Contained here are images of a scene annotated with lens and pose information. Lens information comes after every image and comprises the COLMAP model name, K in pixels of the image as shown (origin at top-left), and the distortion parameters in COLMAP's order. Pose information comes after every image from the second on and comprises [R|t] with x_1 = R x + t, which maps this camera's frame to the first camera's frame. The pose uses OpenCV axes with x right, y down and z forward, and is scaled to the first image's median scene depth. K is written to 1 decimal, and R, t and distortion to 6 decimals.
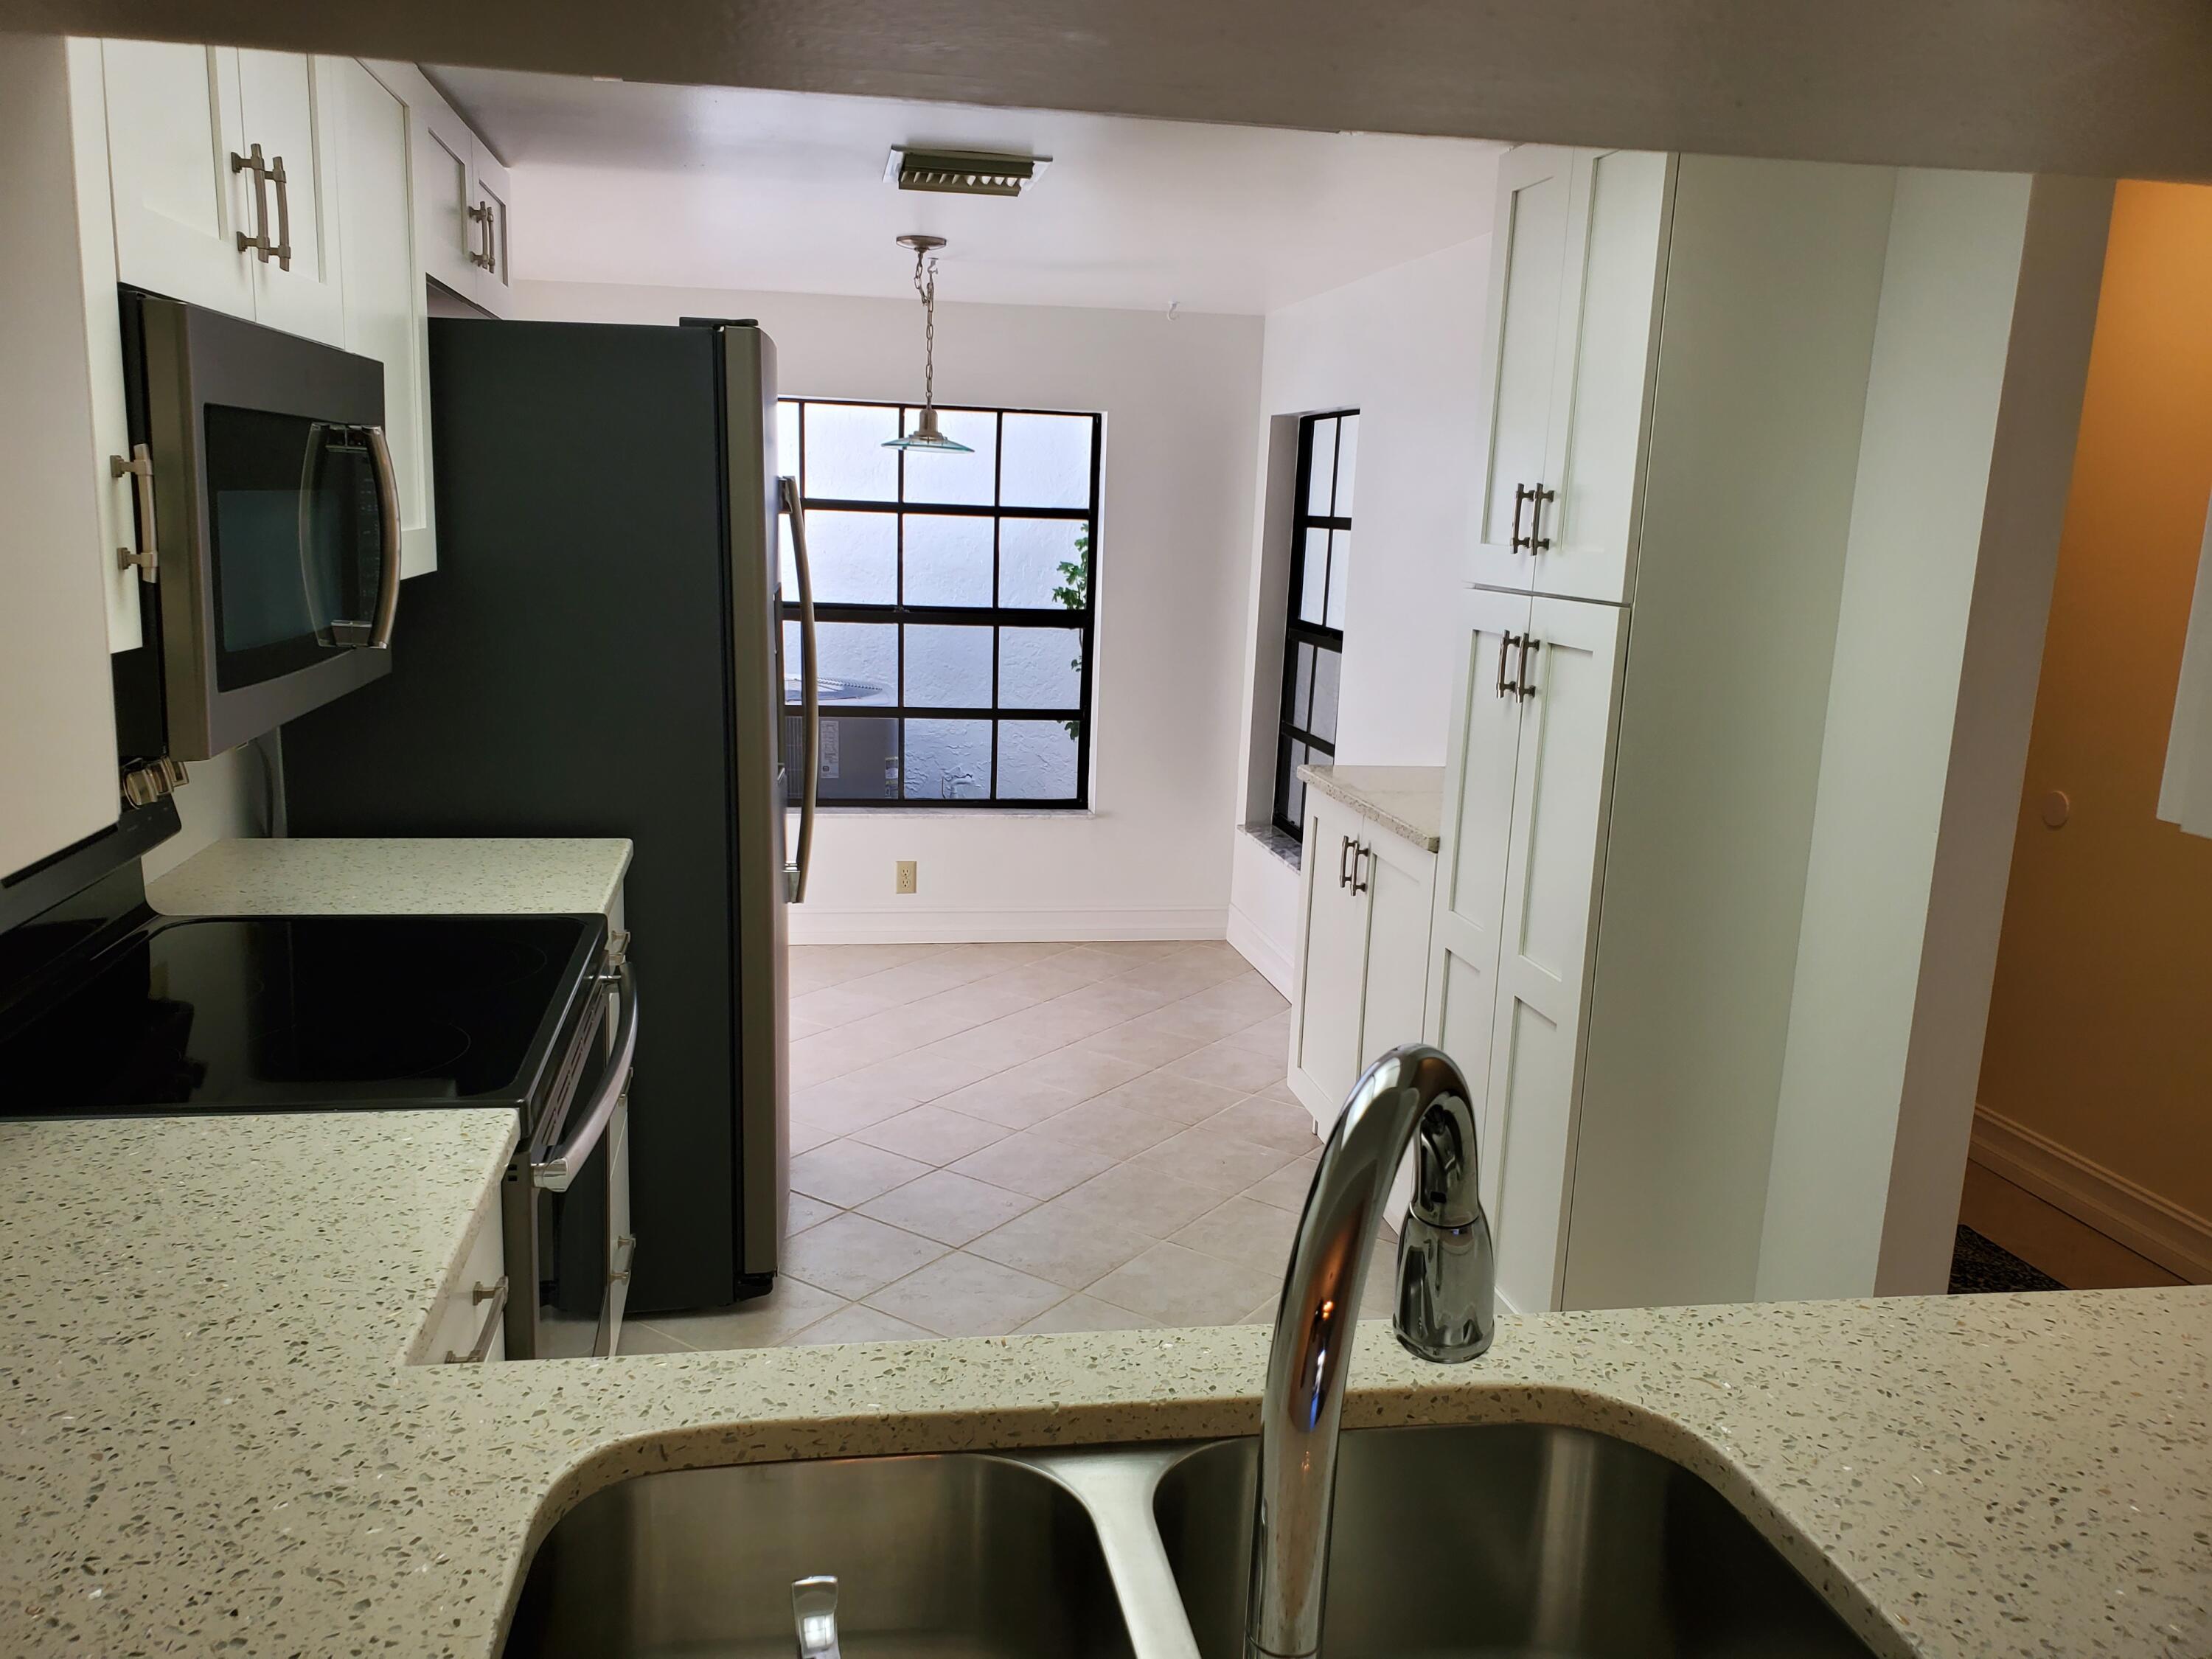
lens RADIAL K [[1708.6, 0, 1099.8], [0, 1708.6, 842.4], [0, 0, 1]] dist [0.010441, 0.014486]
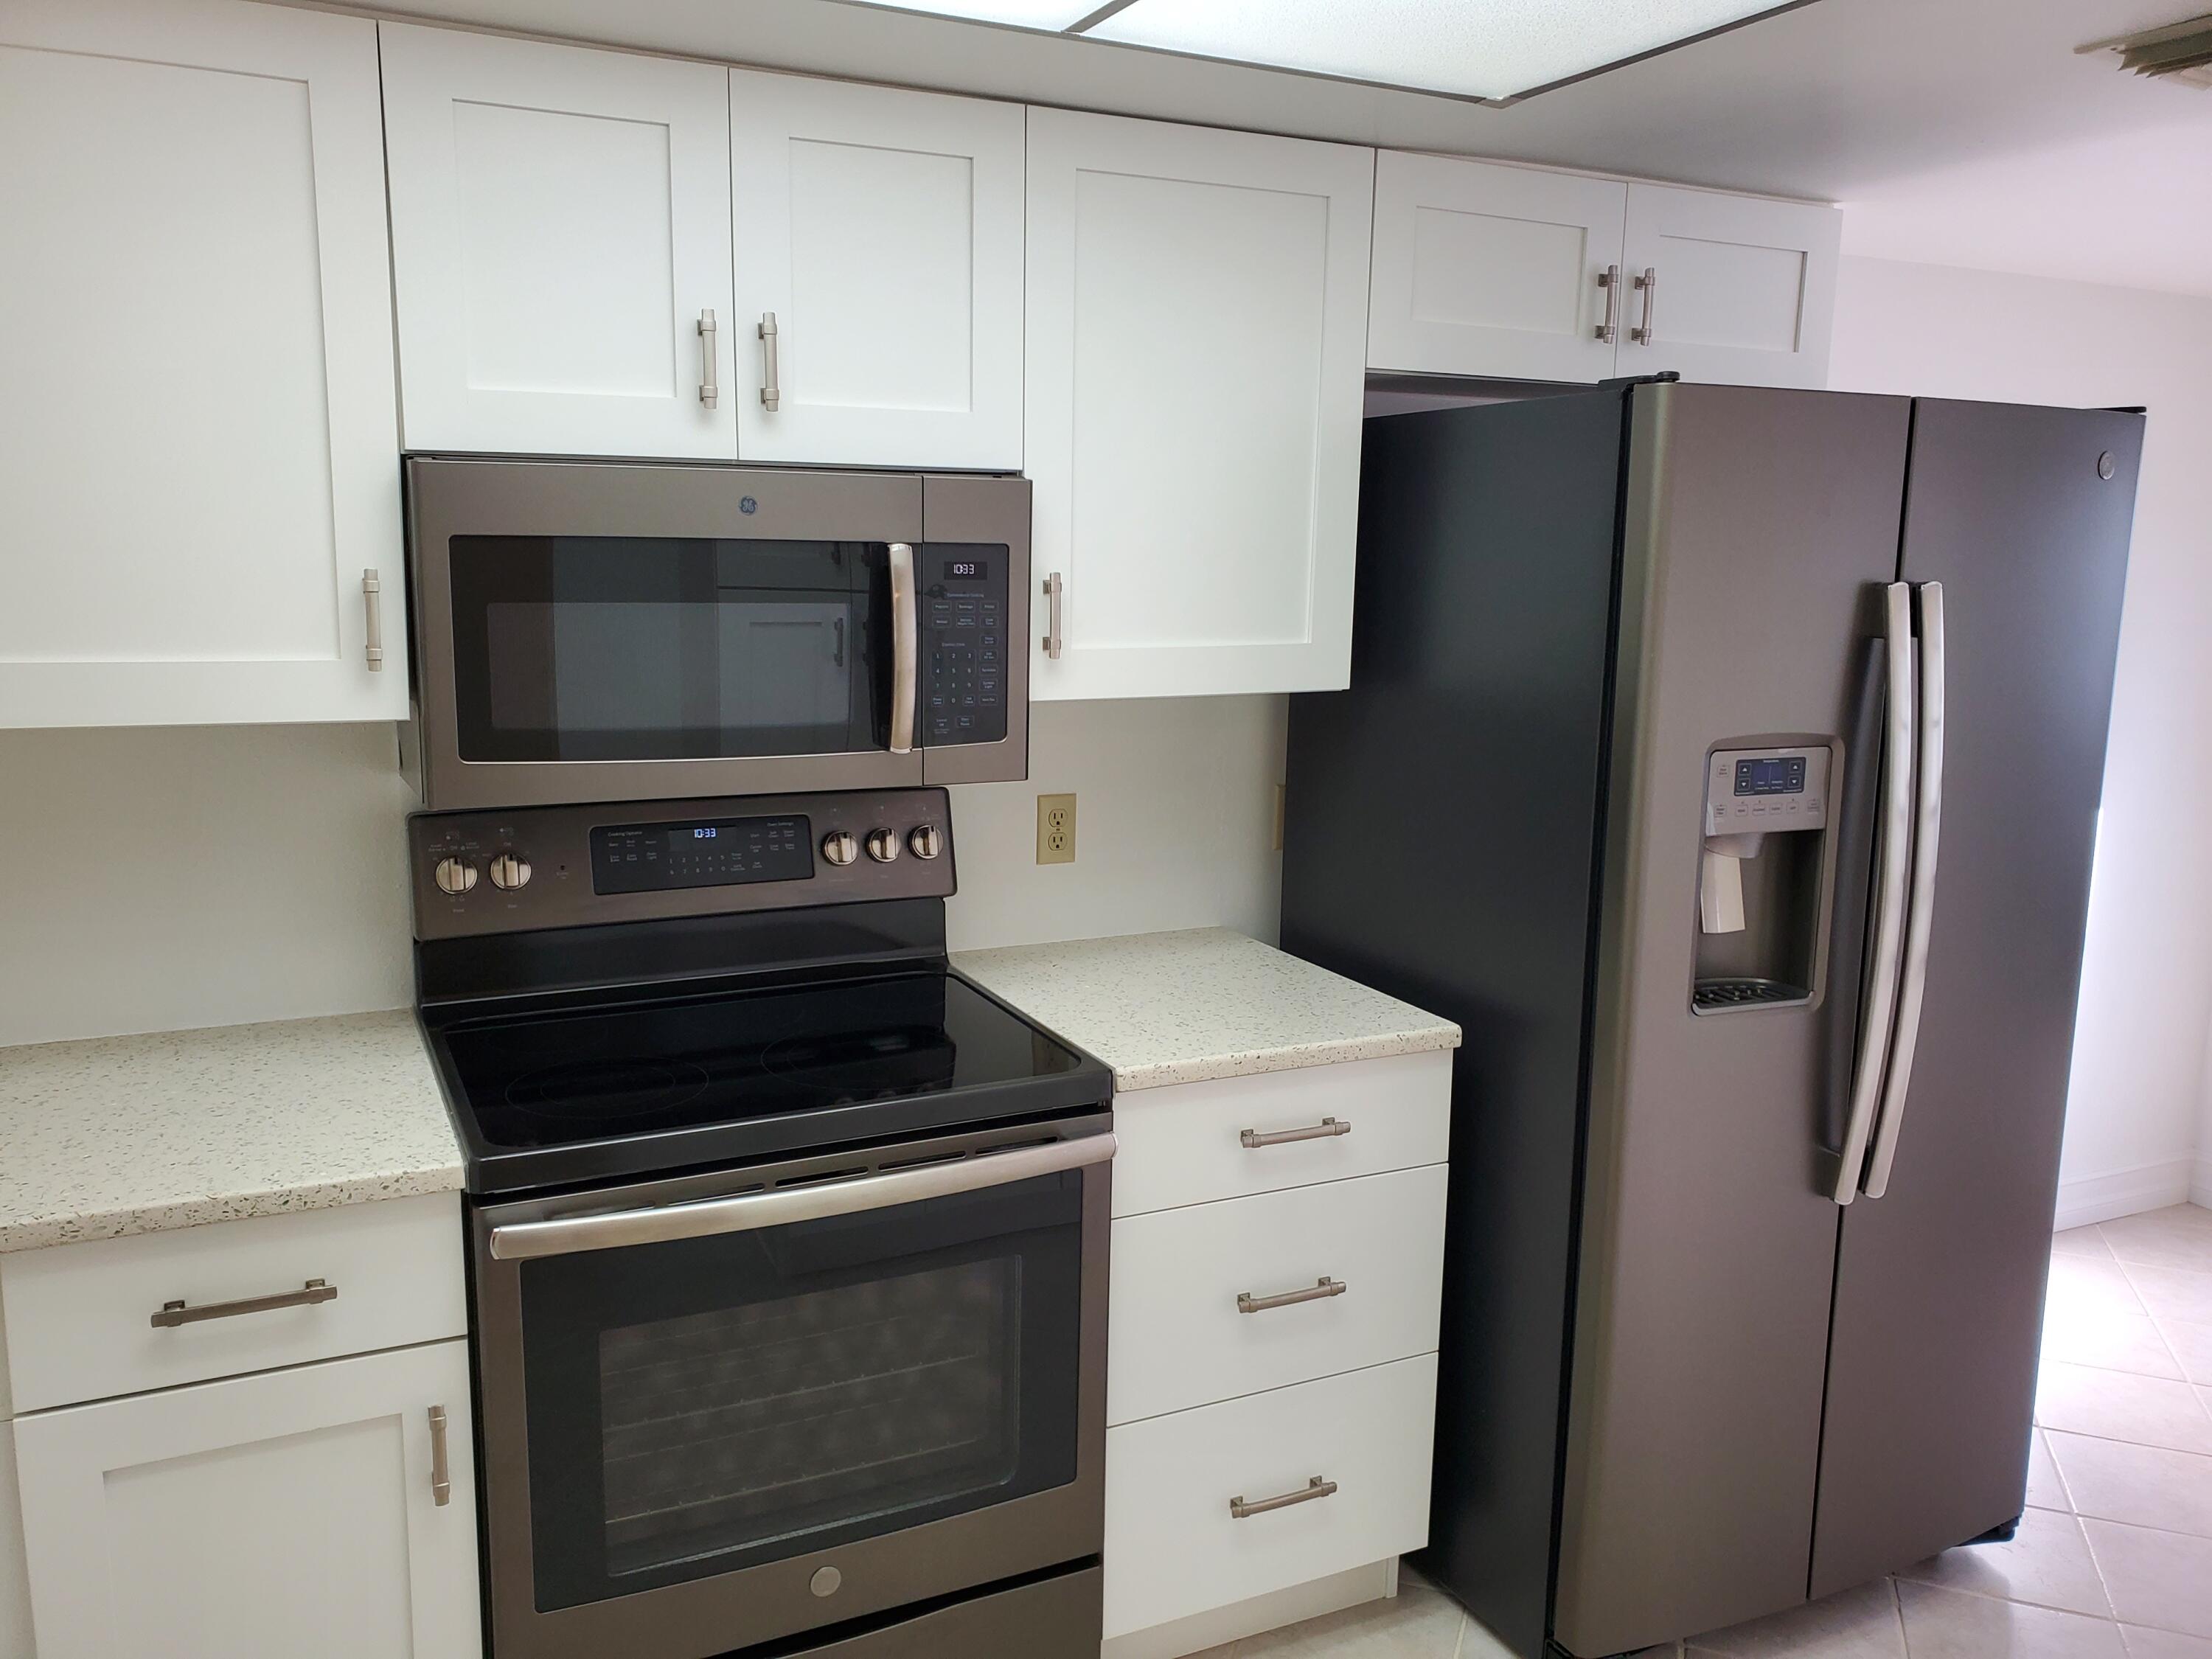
lens RADIAL K [[1708.6, 0, 1099.8], [0, 1708.6, 842.4], [0, 0, 1]] dist [0.010441, 0.014486]
pose [[0.234699, 0.123157, -0.964235, 0.872455], [-0.187815, 0.978996, 0.079327, -0.230547], [0.953751, 0.162480, 0.252900, 1.214463]]
